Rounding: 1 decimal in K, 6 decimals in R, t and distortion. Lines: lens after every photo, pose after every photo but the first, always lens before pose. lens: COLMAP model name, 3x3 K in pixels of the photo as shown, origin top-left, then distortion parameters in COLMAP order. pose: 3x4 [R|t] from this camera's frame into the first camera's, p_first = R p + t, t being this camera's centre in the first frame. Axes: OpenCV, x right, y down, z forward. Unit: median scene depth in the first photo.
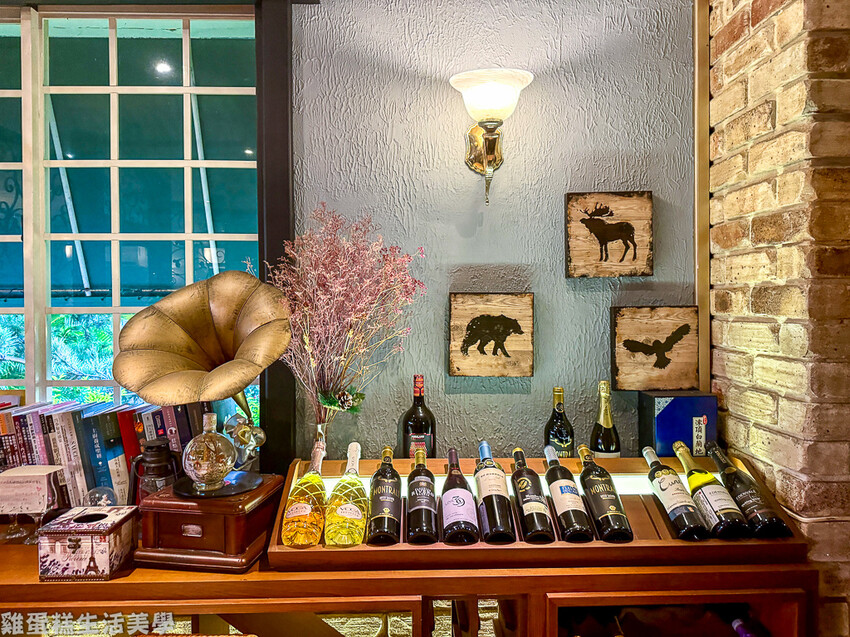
lens RADIAL K [[598.9, 0, 425.6], [0, 598.9, 311.2], [0, 0, 1]] dist [0.026175, -0.036591]
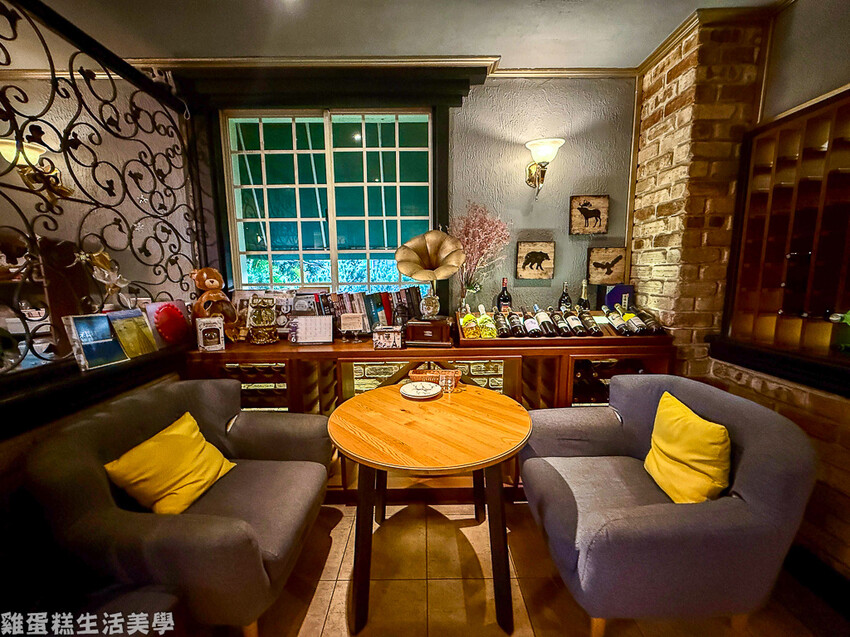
lens RADIAL K [[338.6, 0, 422.5], [0, 338.6, 320.4], [0, 0, 1]] dist [-0.000277, -0.001698]
pose [[0.999857, -0.003058, -0.016630, -0.332121], [0.005165, 0.991742, 0.128142, 0.109290], [0.016101, -0.128210, 0.991616, -0.351989]]
